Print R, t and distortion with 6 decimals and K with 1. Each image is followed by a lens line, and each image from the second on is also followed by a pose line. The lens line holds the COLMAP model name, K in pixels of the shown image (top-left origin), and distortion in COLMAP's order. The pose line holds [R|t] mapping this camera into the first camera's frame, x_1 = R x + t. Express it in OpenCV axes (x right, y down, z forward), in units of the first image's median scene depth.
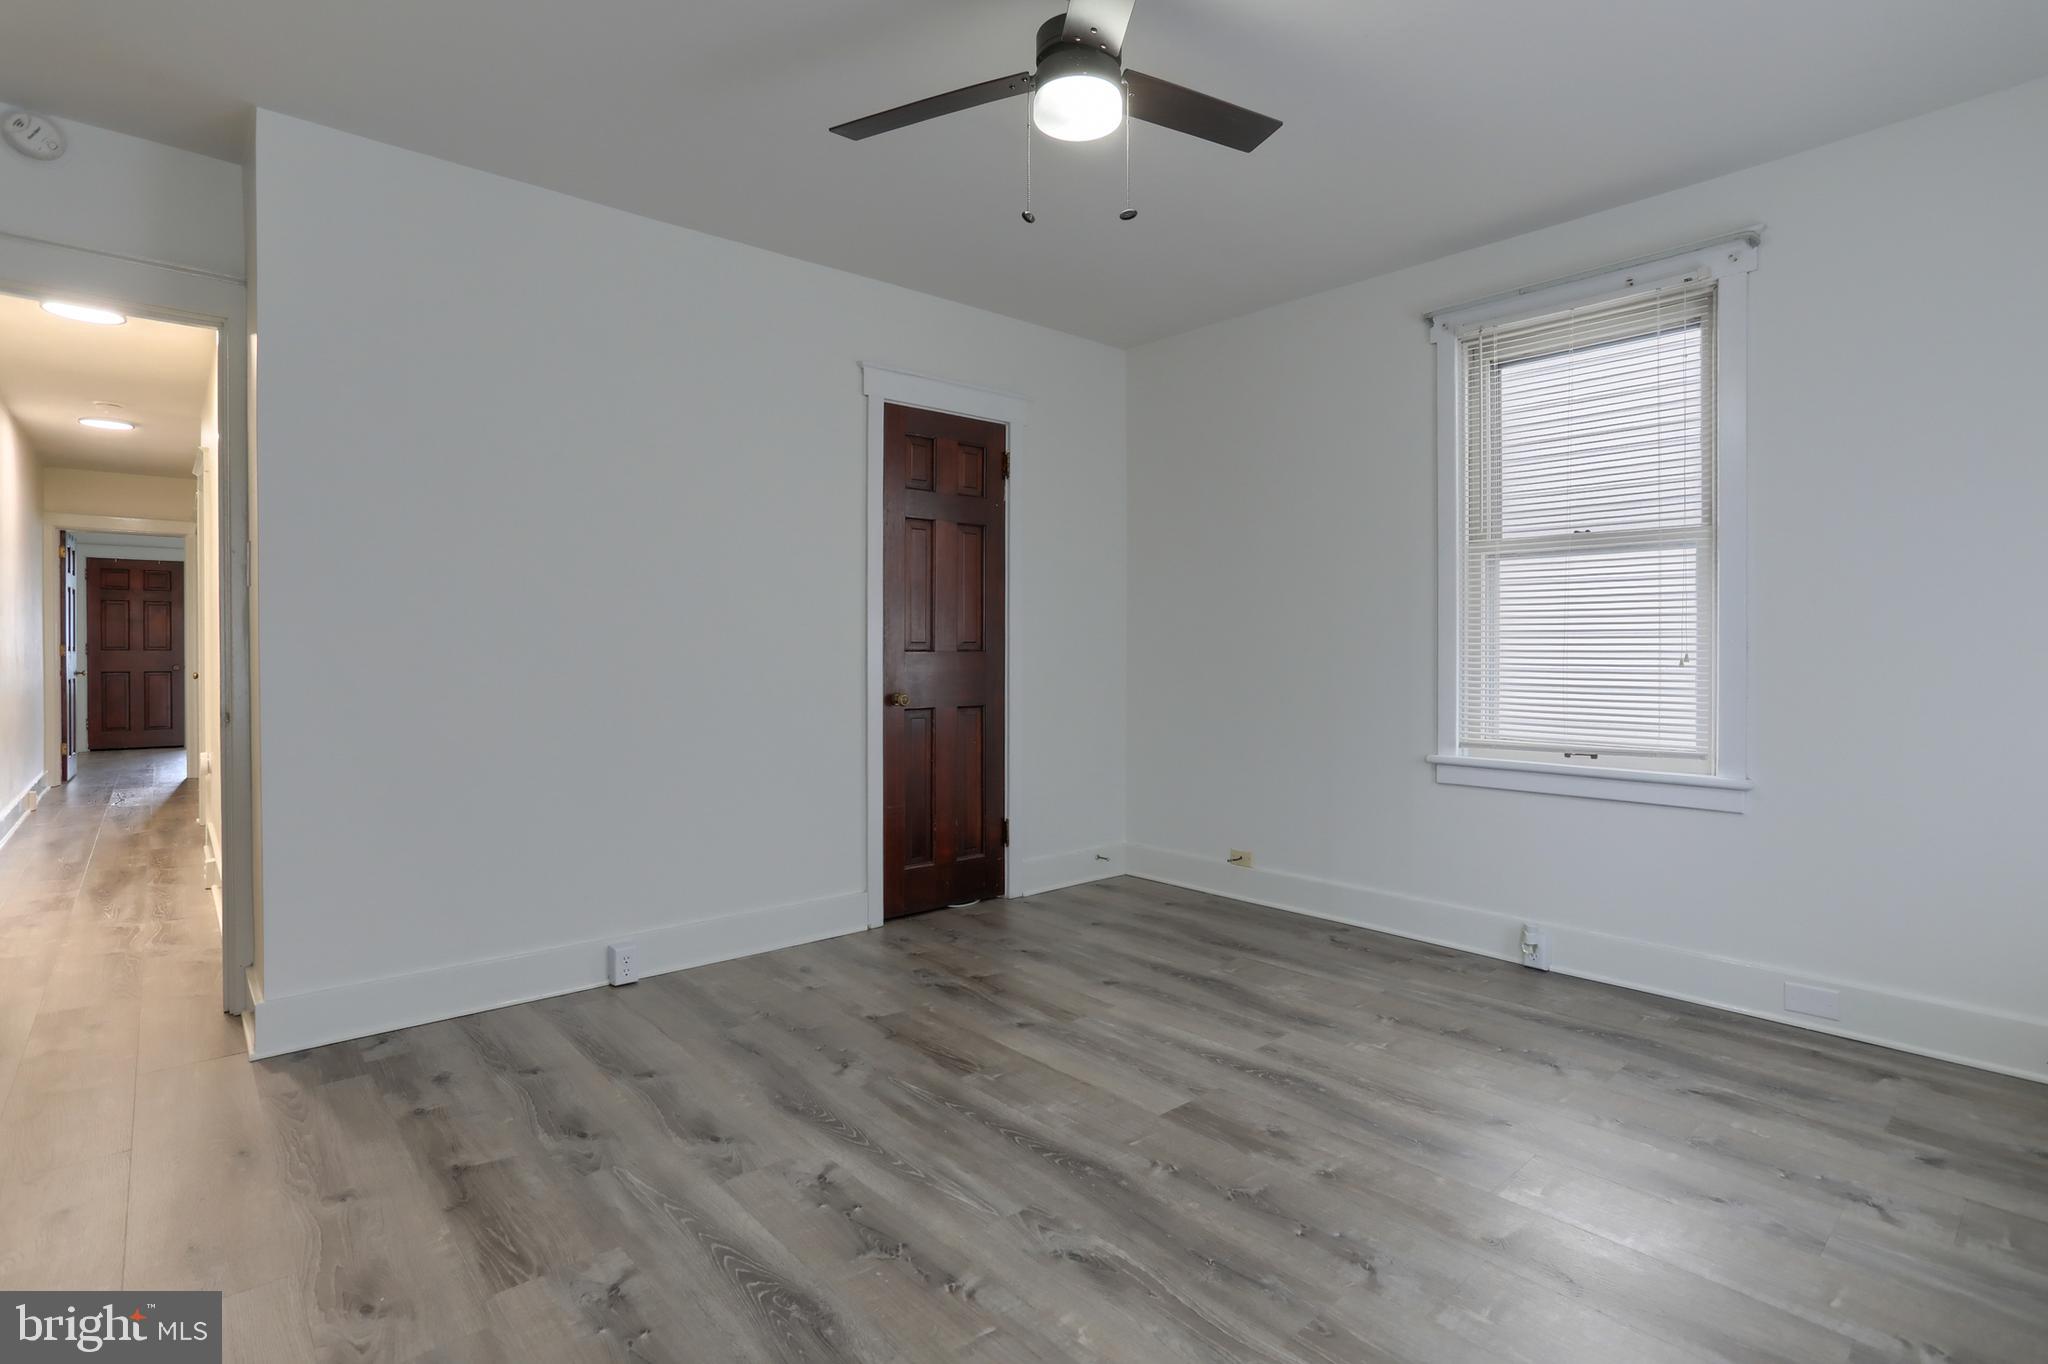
lens RADIAL K [[1004.2, 0, 1024.1], [0, 1004.2, 666.8], [0, 0, 1]] dist [-0.070066, 0.035591]
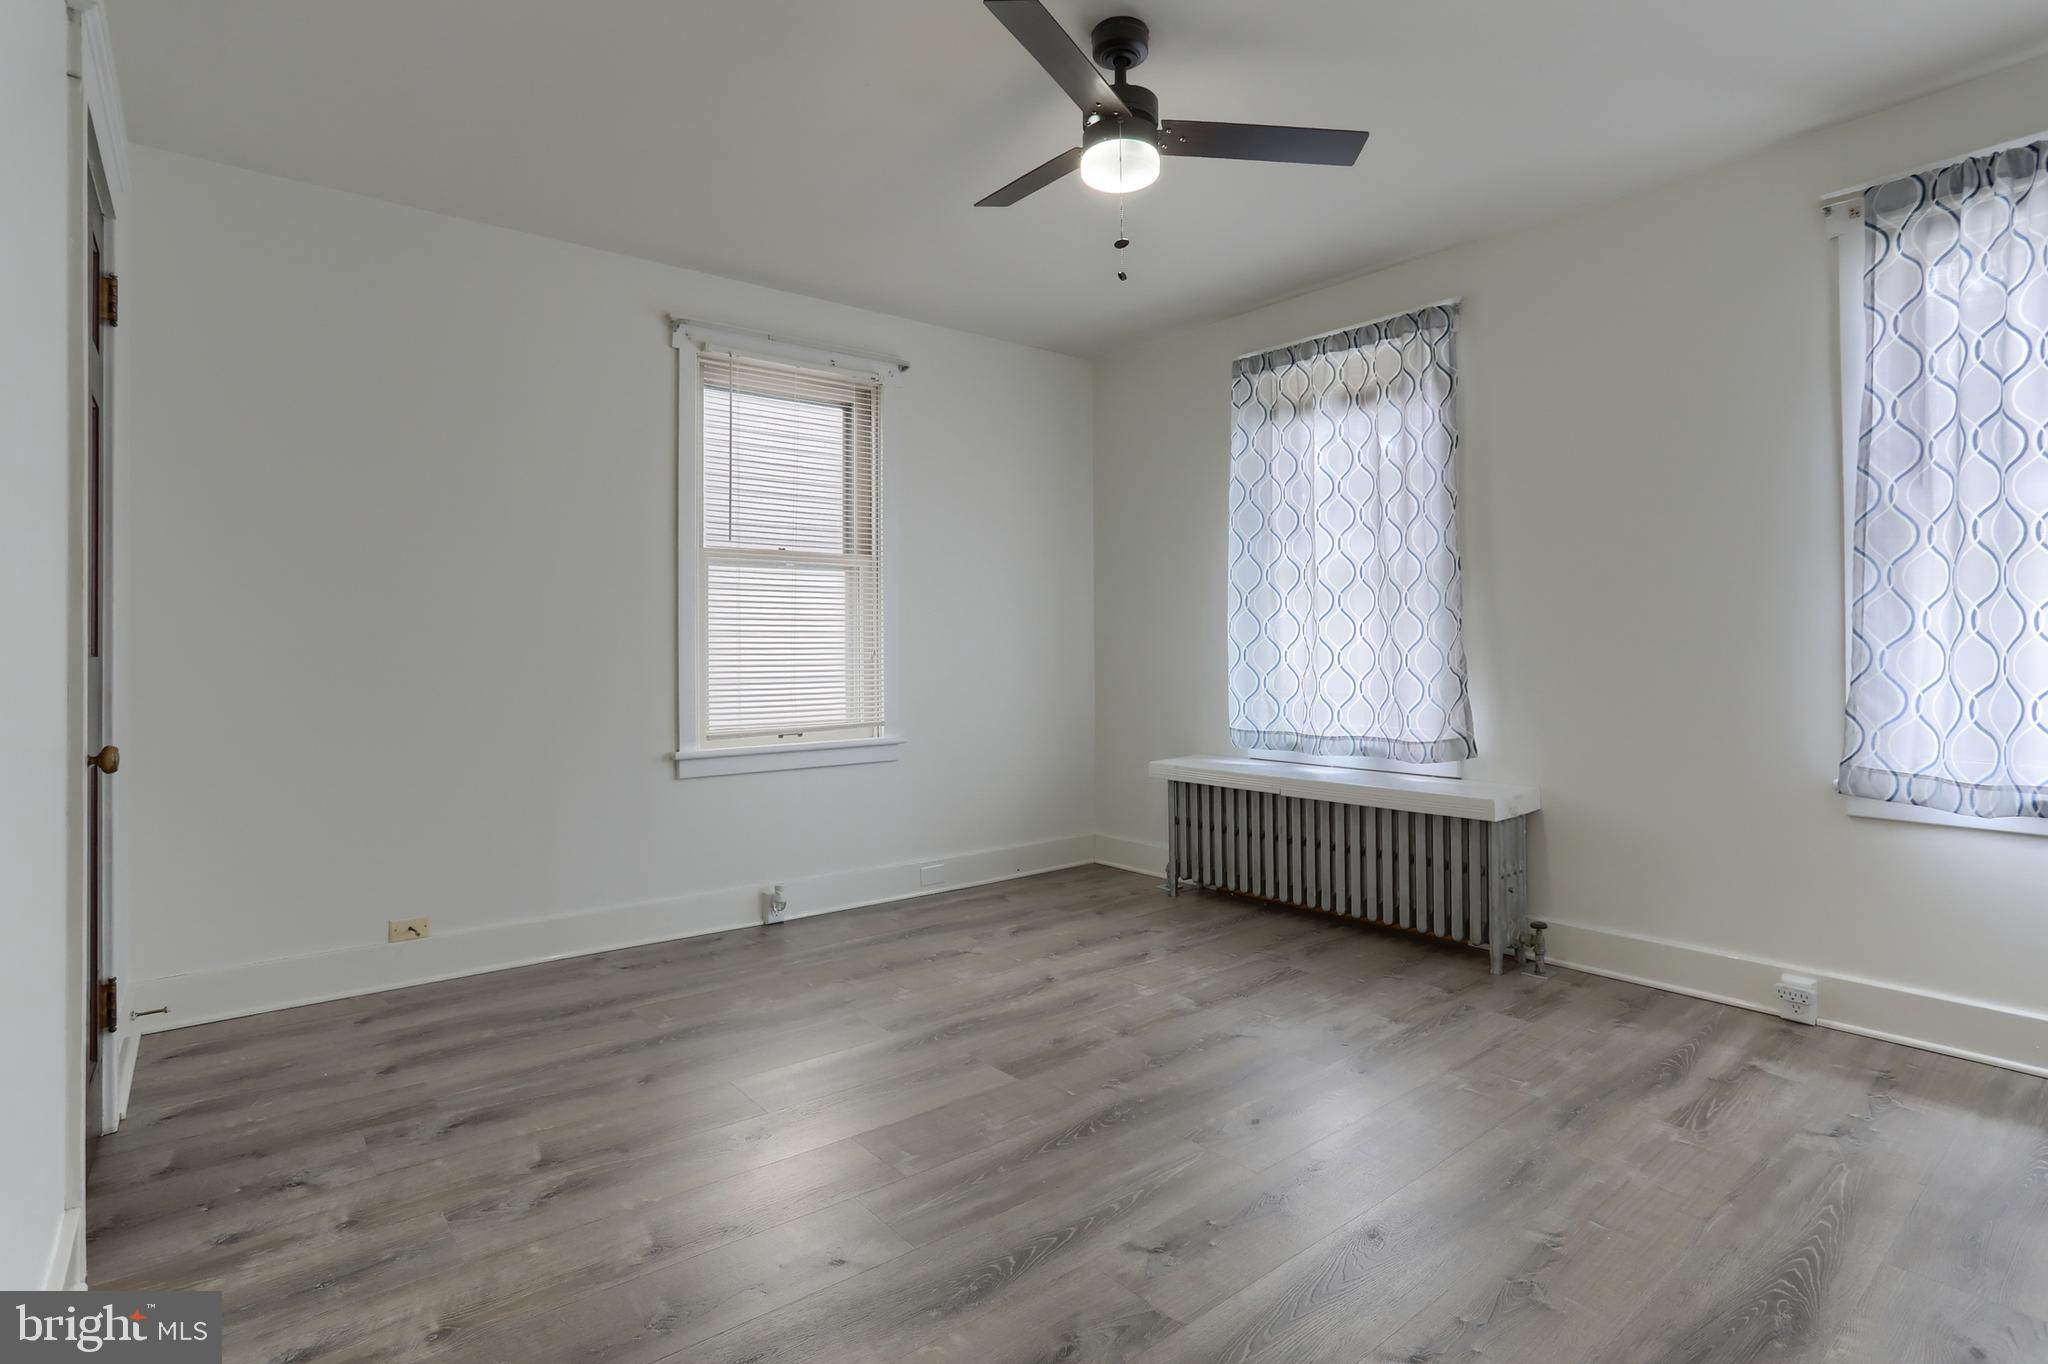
lens RADIAL K [[1040.2, 0, 1030.2], [0, 1040.2, 640.0], [0, 0, 1]] dist [-0.074659, 0.034433]
pose [[0.026838, 0.005319, 0.999626, -0.694461], [0.023496, 0.999706, -0.005950, -0.011815], [-0.999364, 0.023646, 0.026706, 0.672404]]
